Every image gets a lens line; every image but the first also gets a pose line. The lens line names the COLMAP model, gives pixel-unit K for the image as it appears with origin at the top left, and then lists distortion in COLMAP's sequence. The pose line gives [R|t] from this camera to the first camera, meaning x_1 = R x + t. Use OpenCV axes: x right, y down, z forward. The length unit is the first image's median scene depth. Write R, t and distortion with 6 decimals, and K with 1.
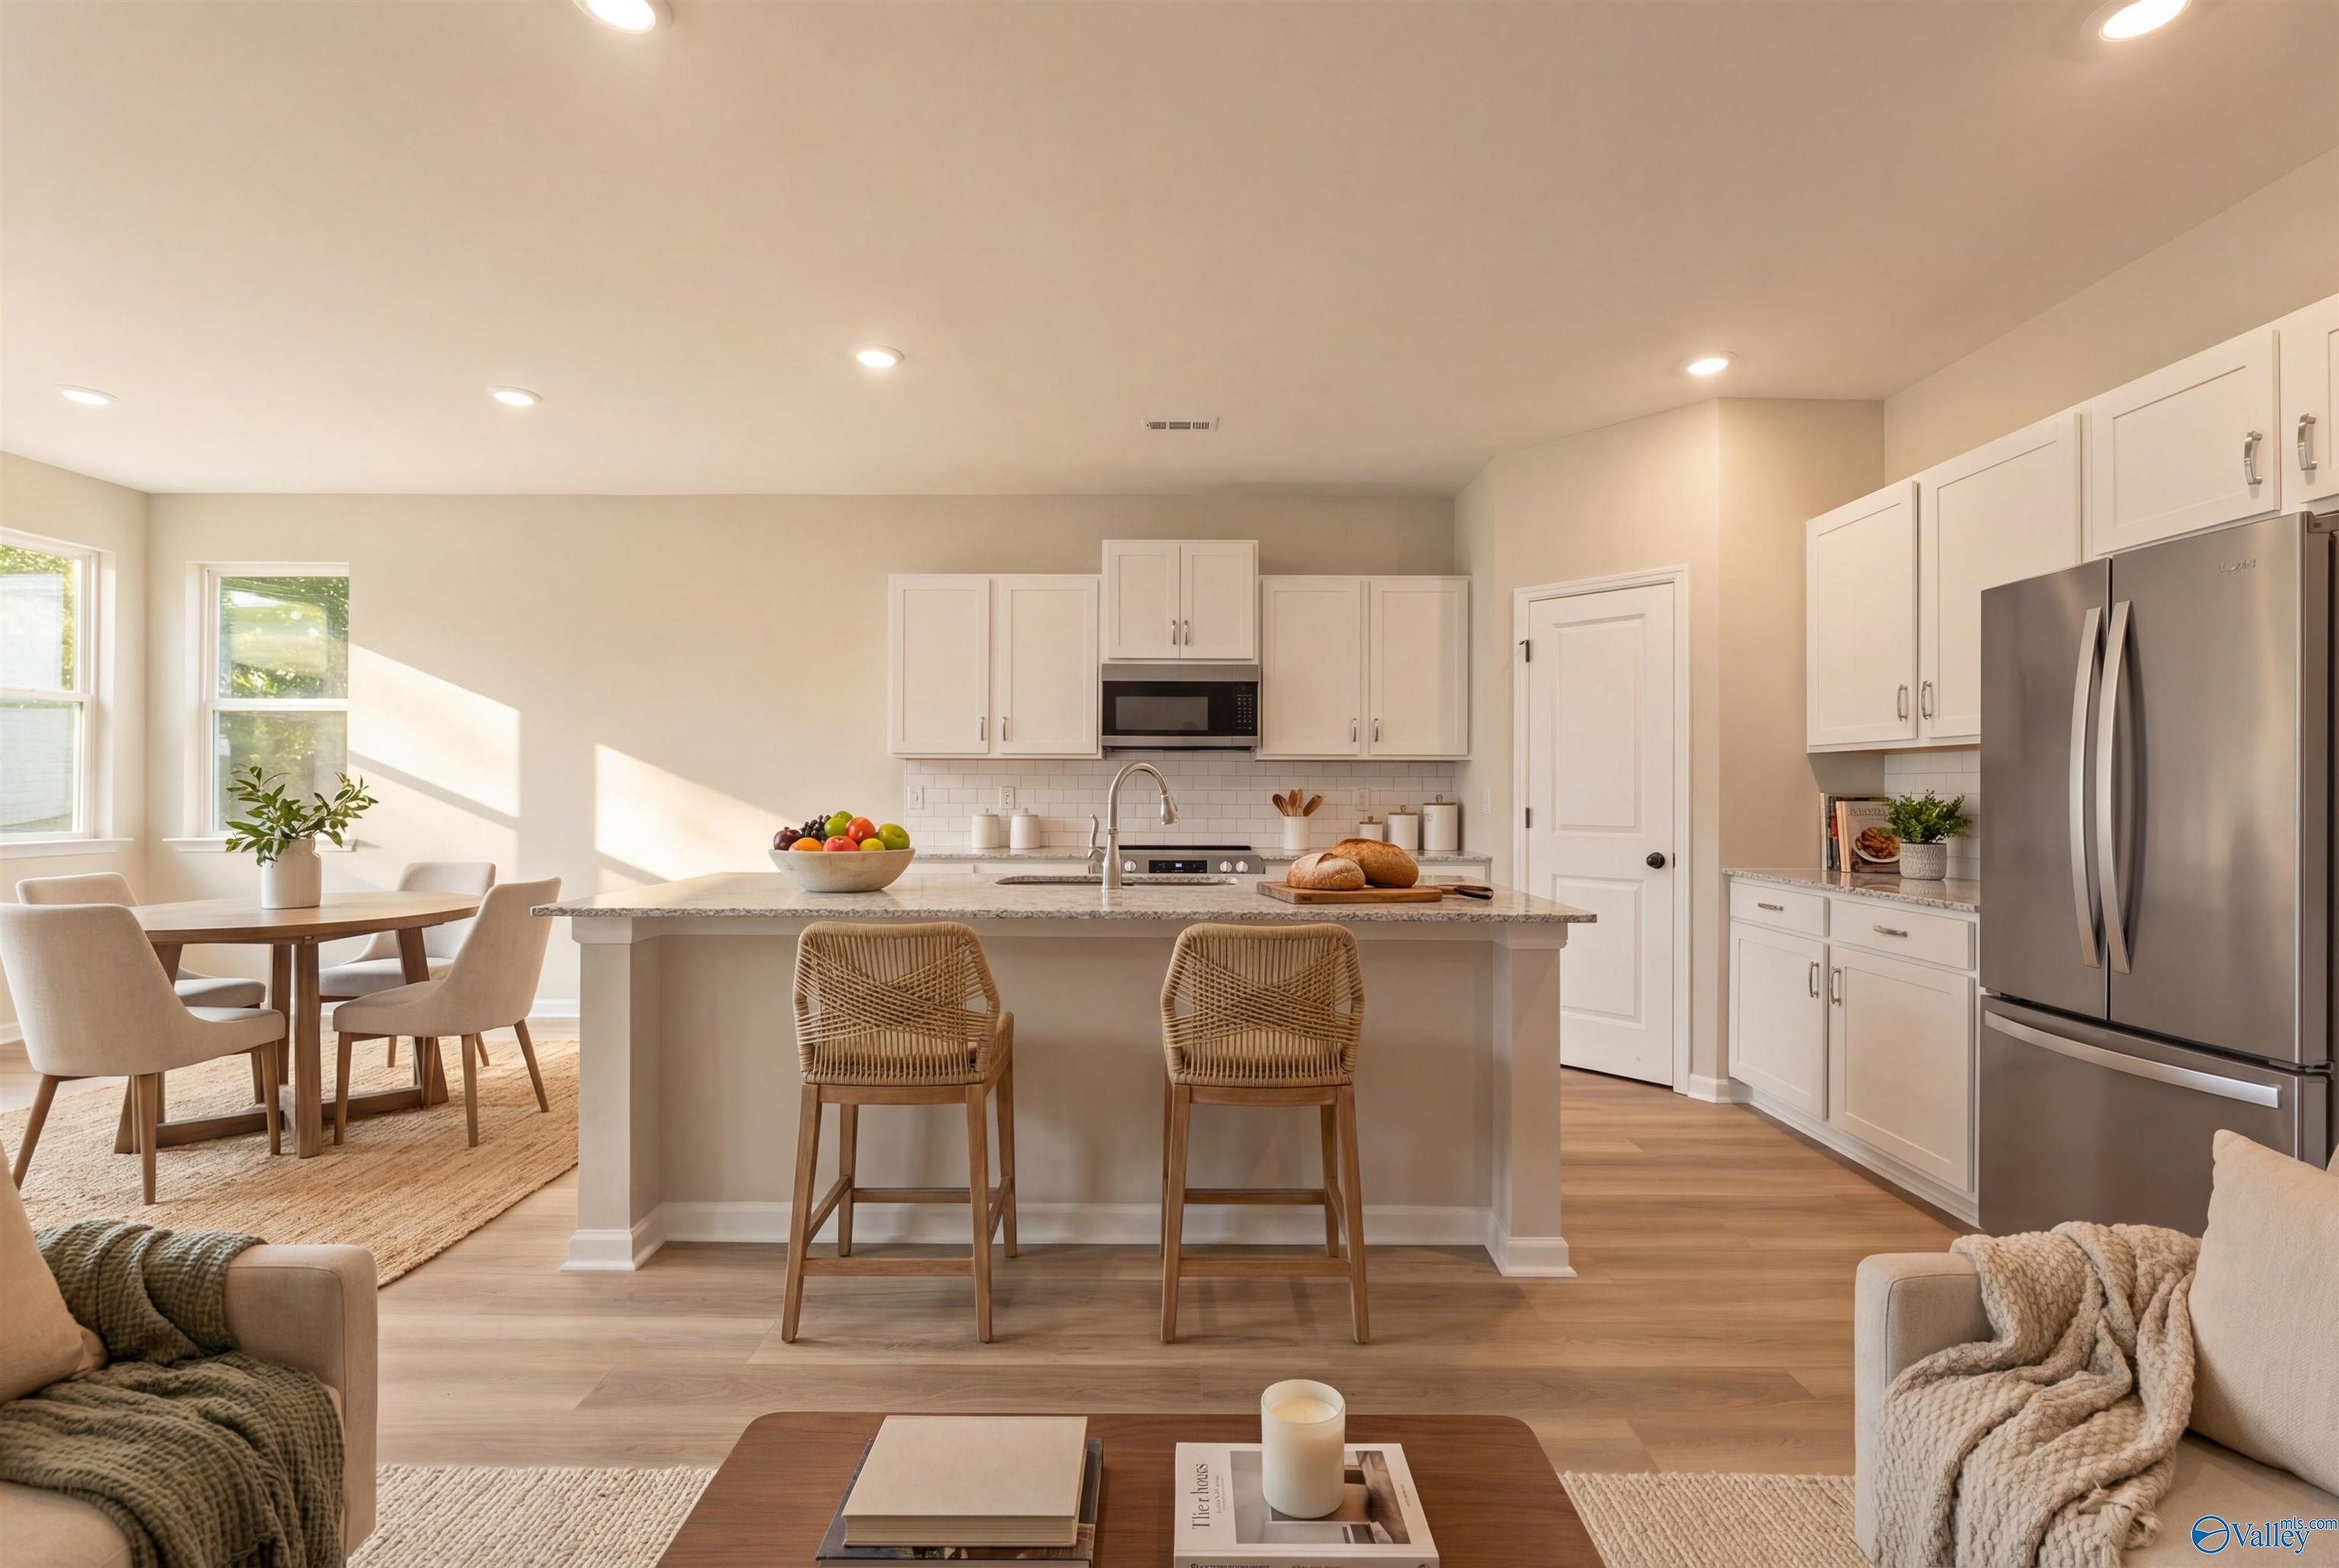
lens RADIAL K [[992.9, 0, 1175.9], [0, 992.9, 784.4], [0, 0, 1]] dist [-0.005230, -0.000140]
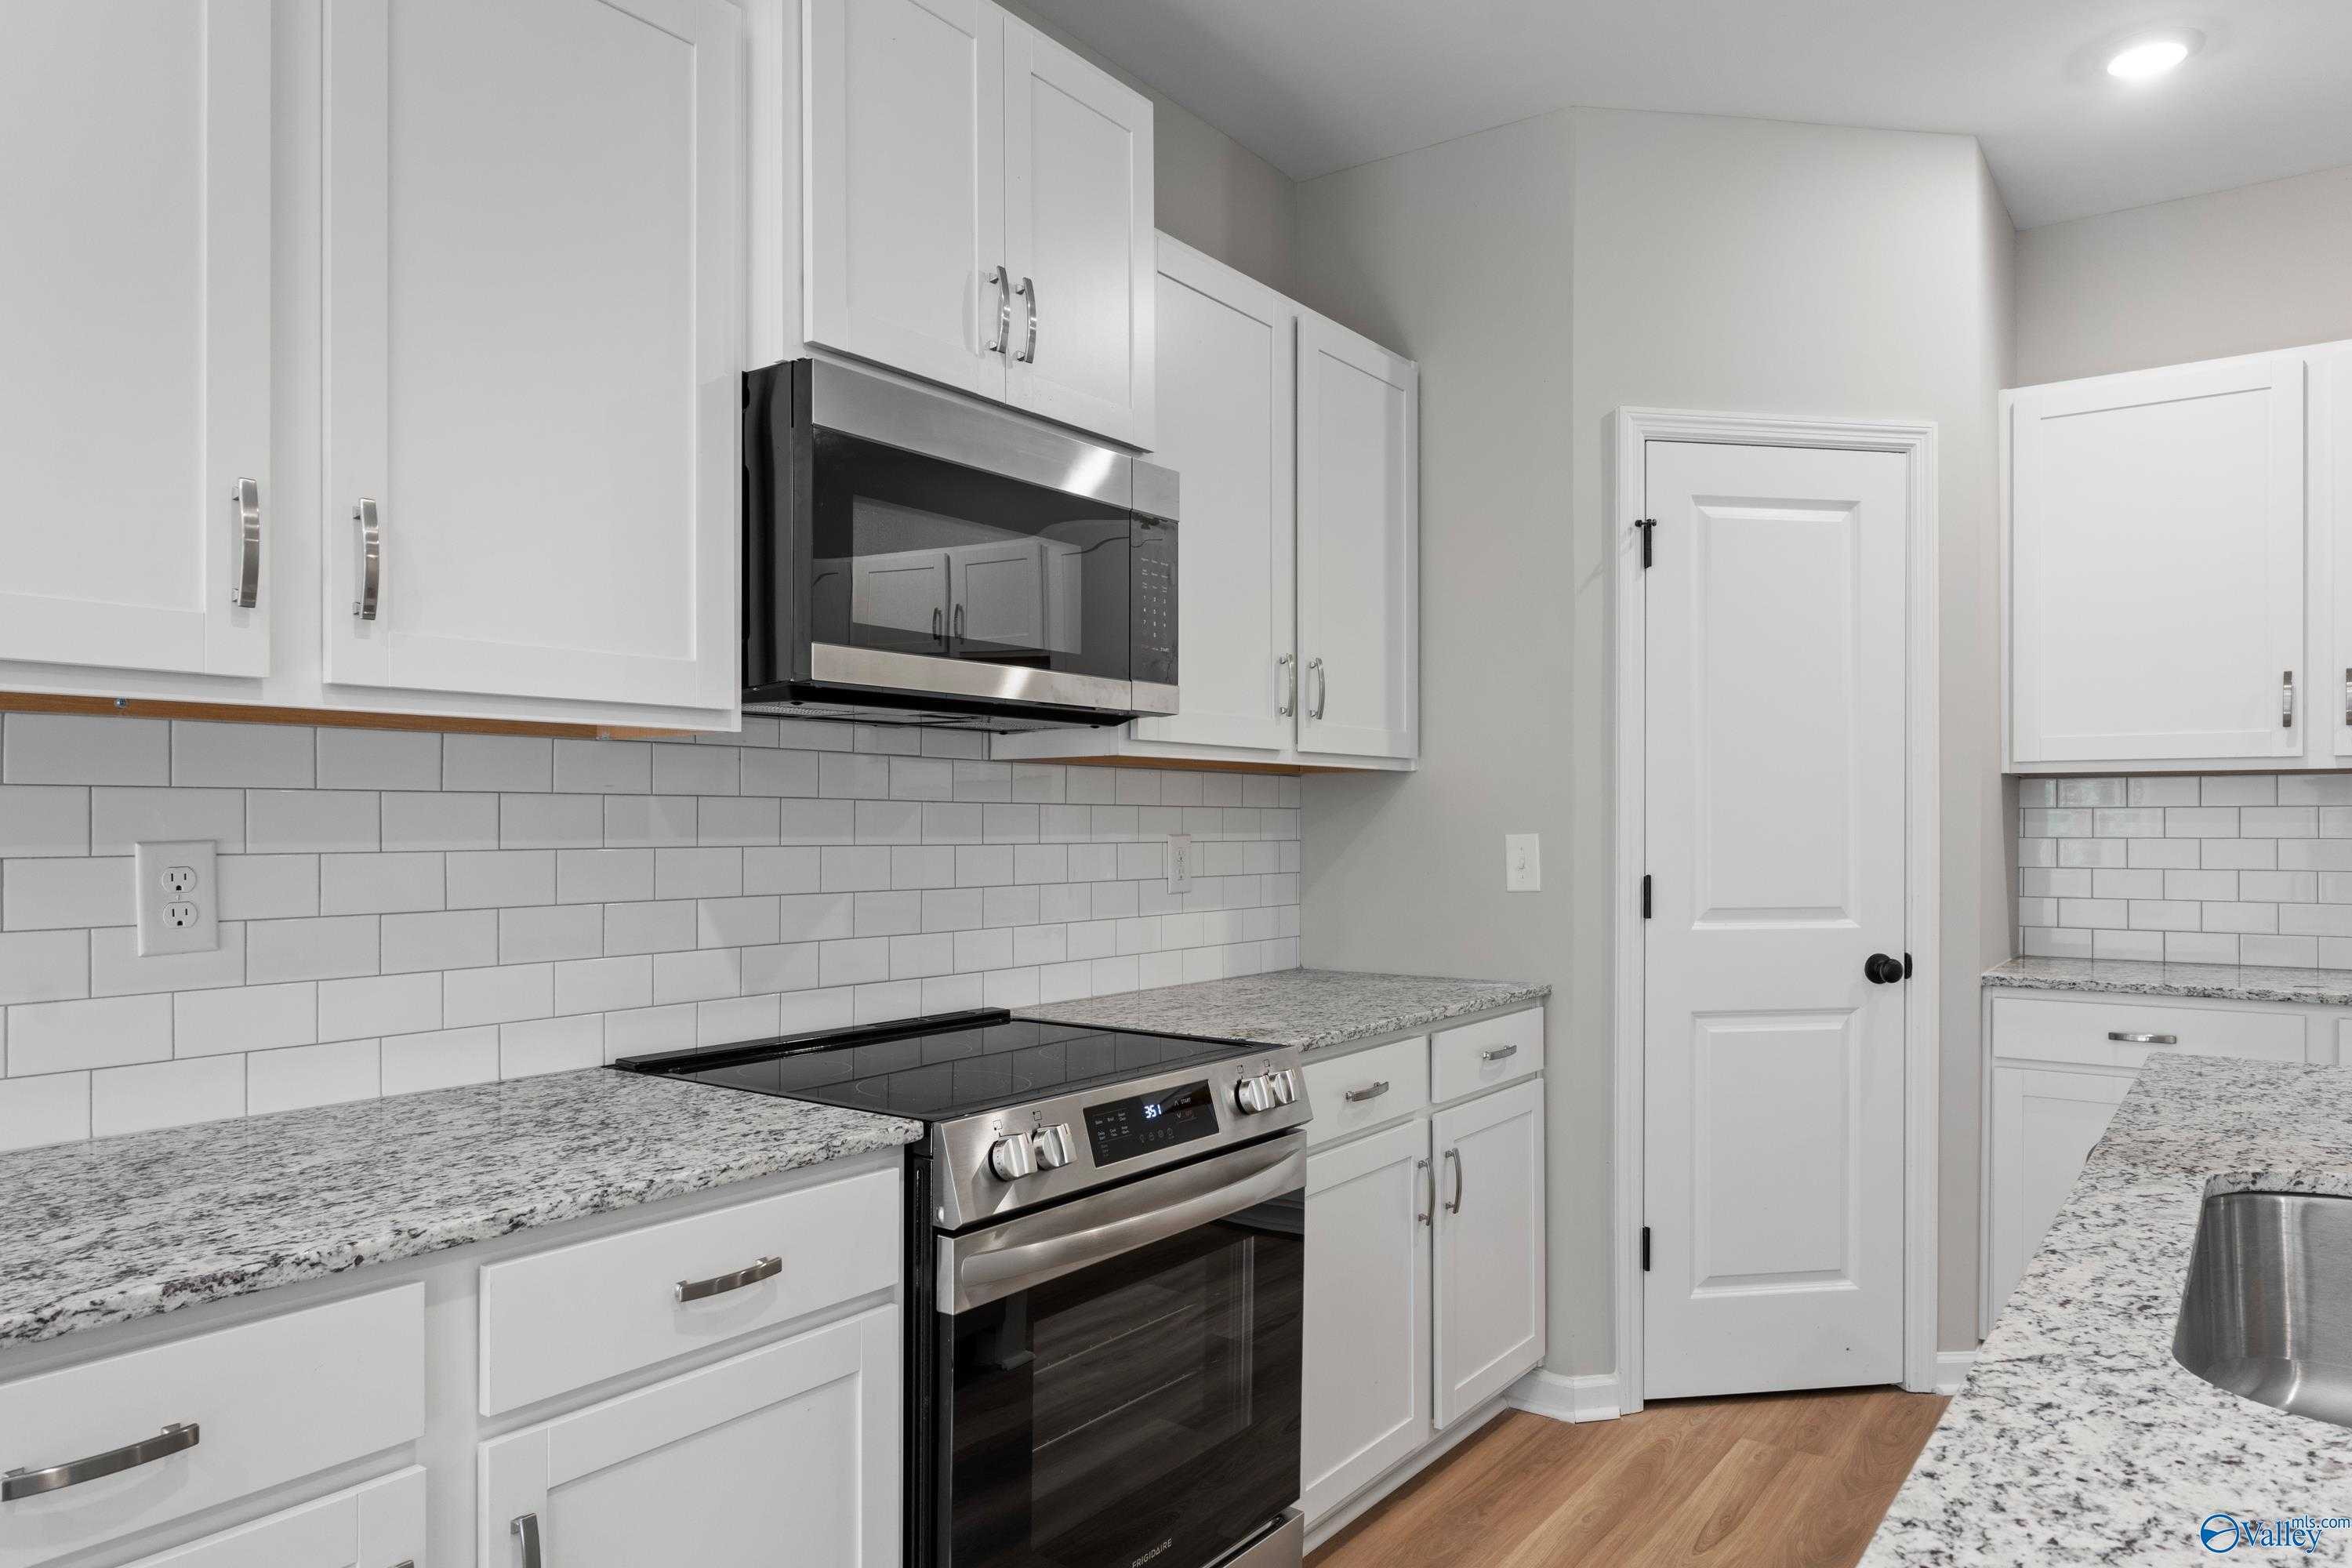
lens RADIAL K [[1529.0, 0, 1186.5], [0, 1529.0, 827.3], [0, 0, 1]] dist [-0.000198, 0.000181]
pose [[0.581102, -0.006948, 0.813801, -0.361513], [-0.001519, 0.999953, 0.009622, -0.006074], [-0.813829, -0.006827, 0.581064, 0.746503]]
